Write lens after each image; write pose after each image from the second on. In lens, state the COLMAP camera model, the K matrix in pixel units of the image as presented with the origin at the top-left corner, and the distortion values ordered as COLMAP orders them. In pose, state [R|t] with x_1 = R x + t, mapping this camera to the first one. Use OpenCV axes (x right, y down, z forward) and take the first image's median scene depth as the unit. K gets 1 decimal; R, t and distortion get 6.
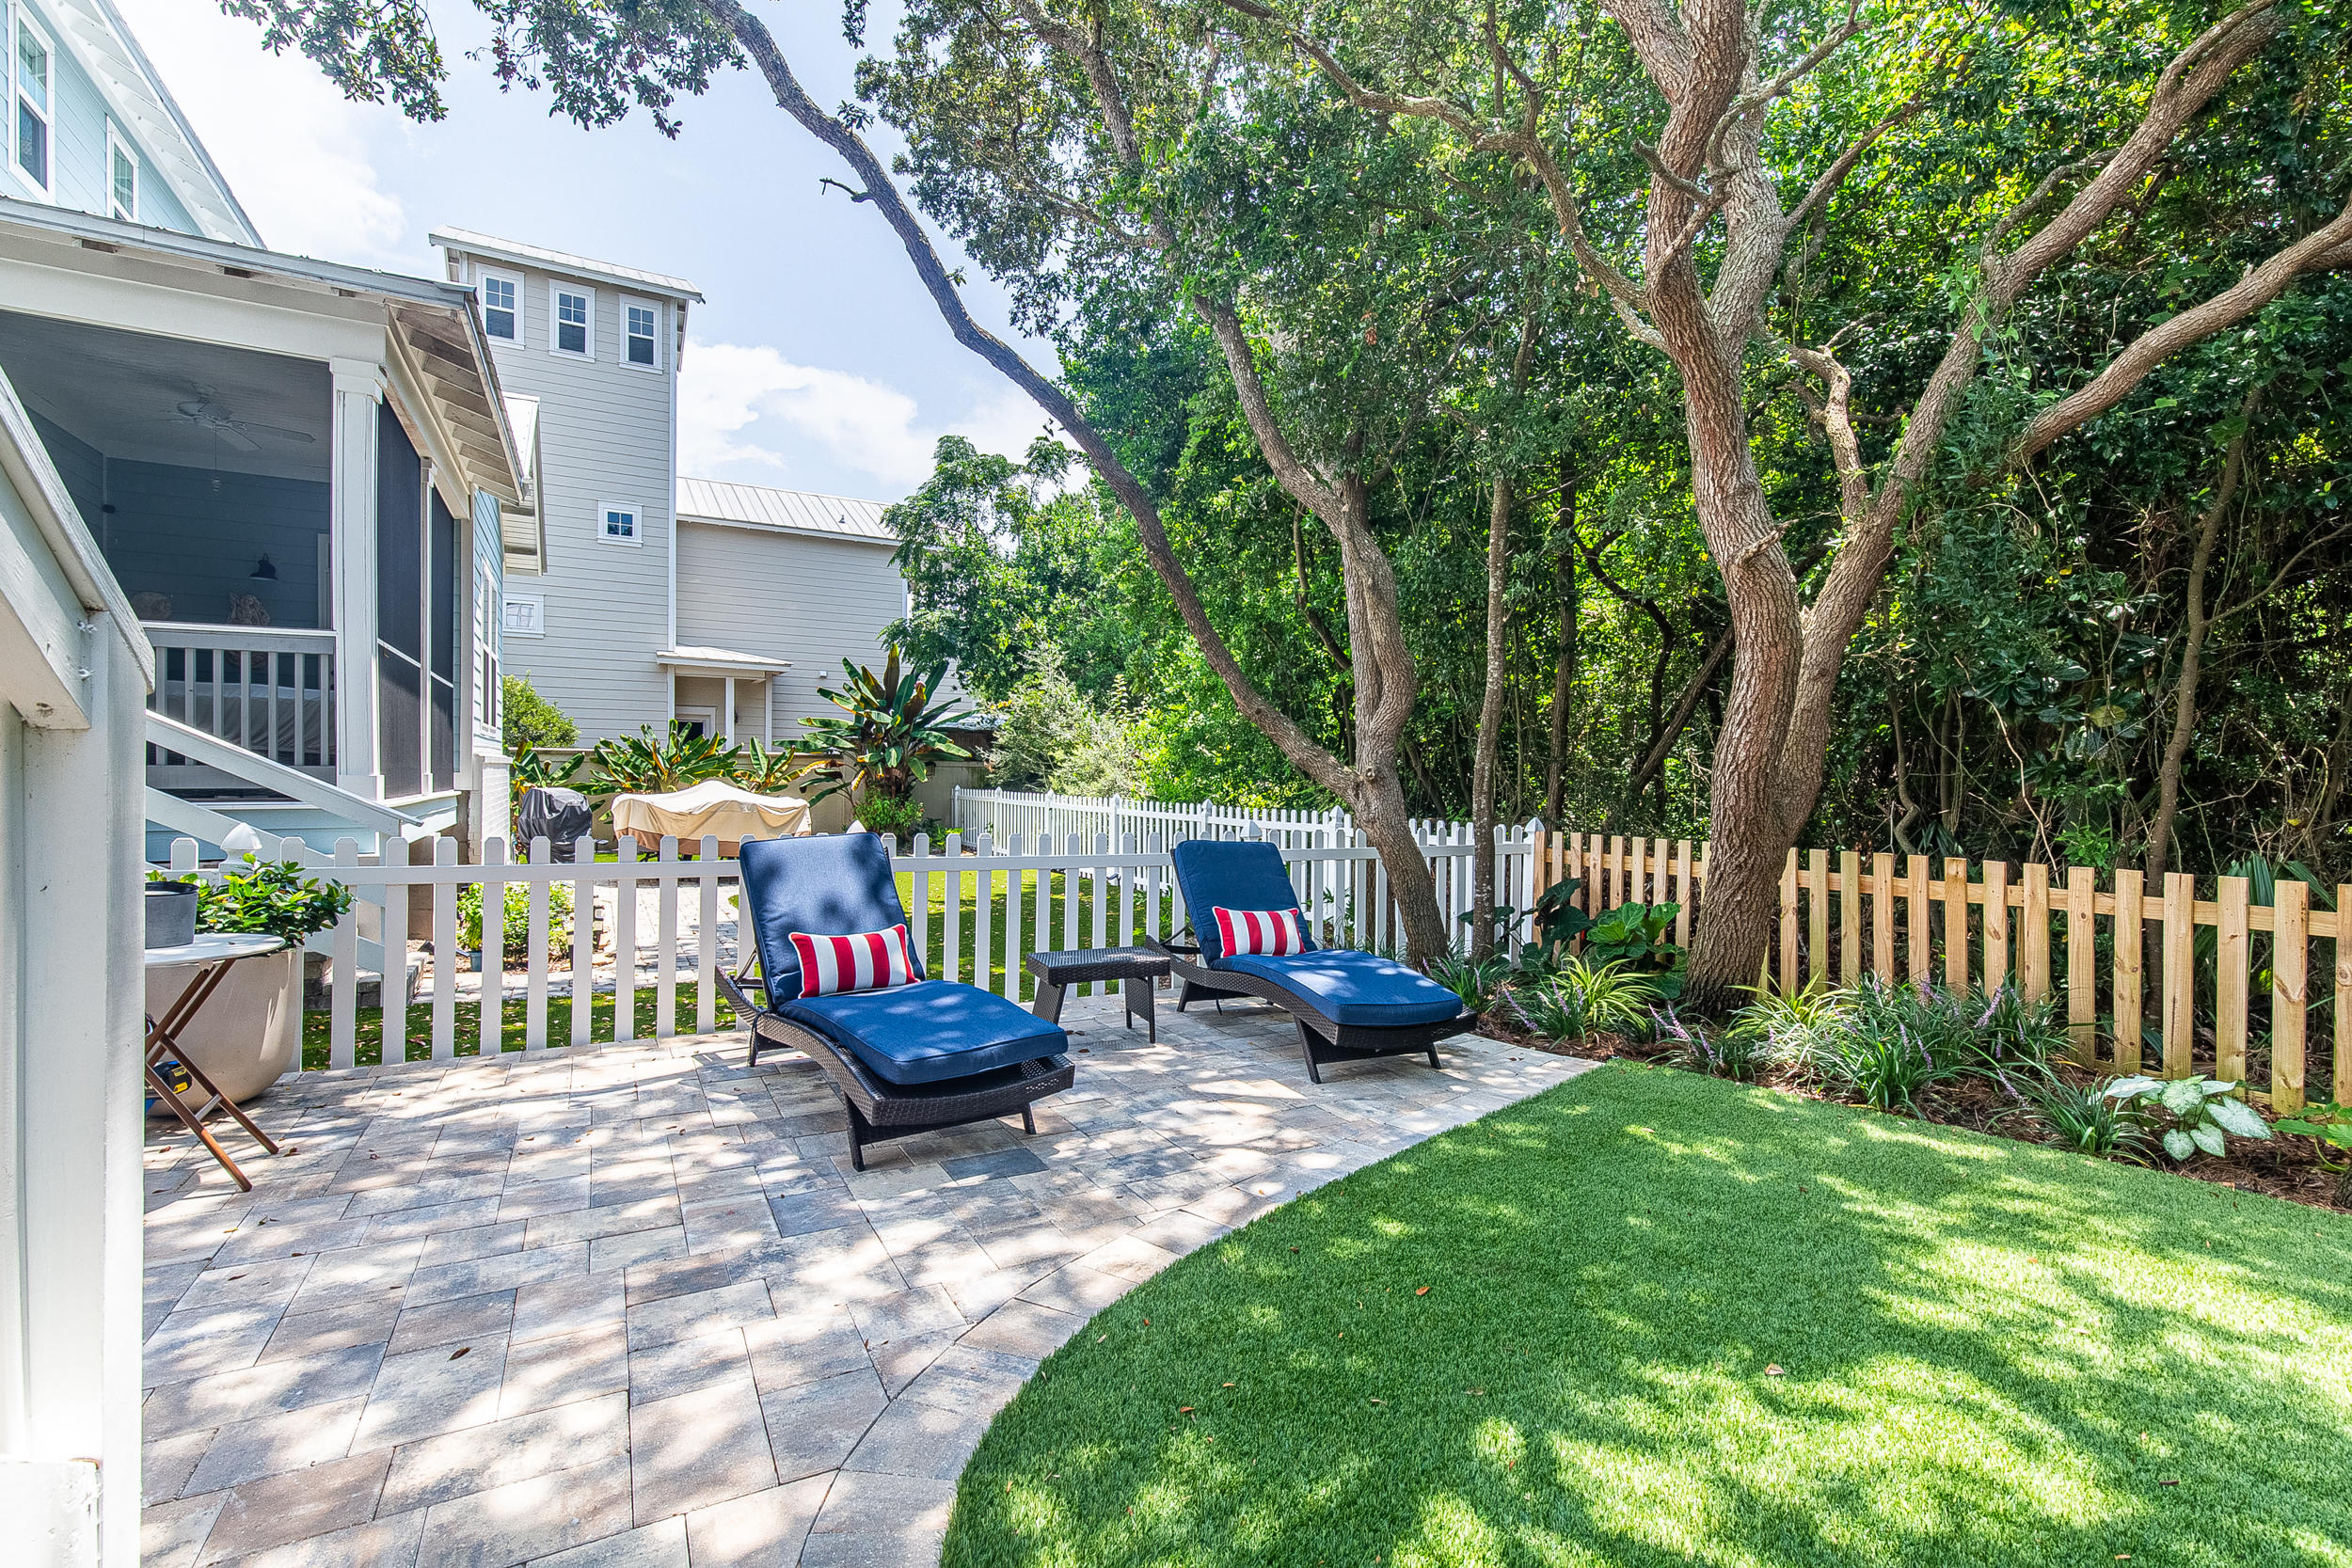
lens RADIAL K [[1080.9, 0, 1203.8], [0, 1080.9, 790.0], [0, 0, 1]] dist [0.001870, 0.000132]
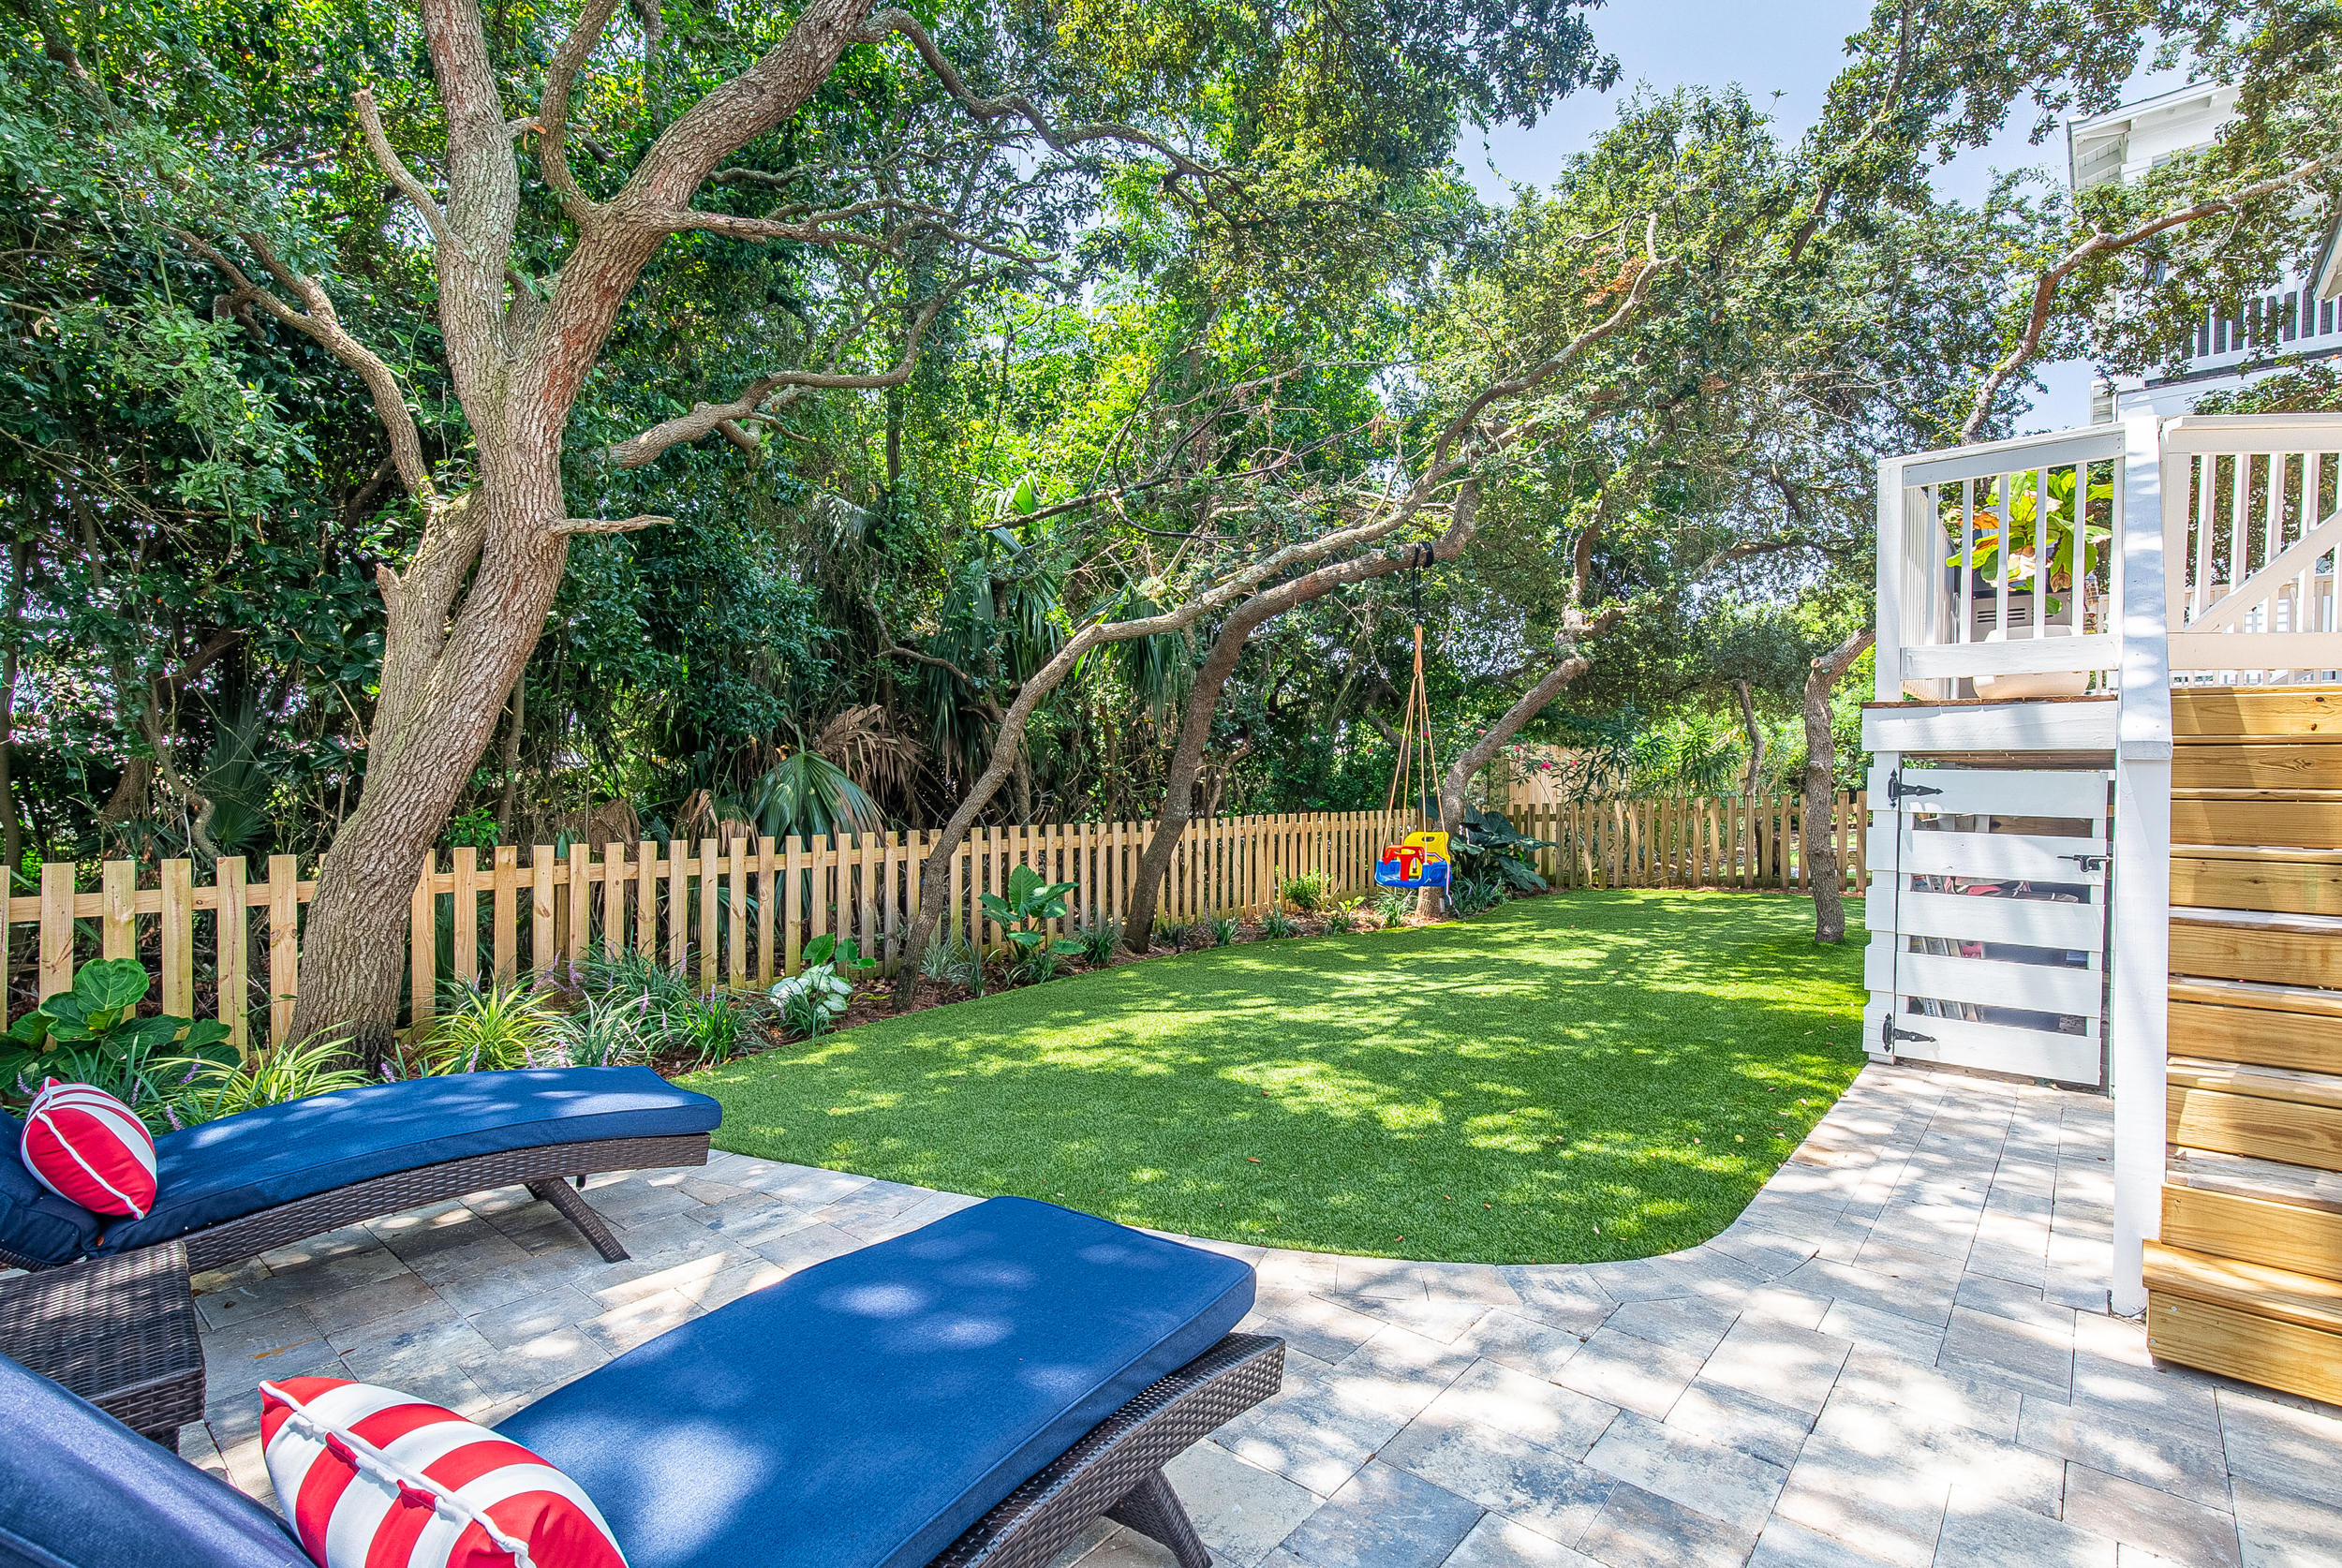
lens RADIAL K [[1076.3, 0, 1198.7], [0, 1076.3, 789.9], [0, 0, 1]] dist [0.001870, 0.000132]
pose [[-0.360834, -0.023764, 0.932327, -0.931224], [0.000007, 0.999675, 0.025484, -0.030843], [-0.932630, 0.009202, -0.360716, 1.415688]]
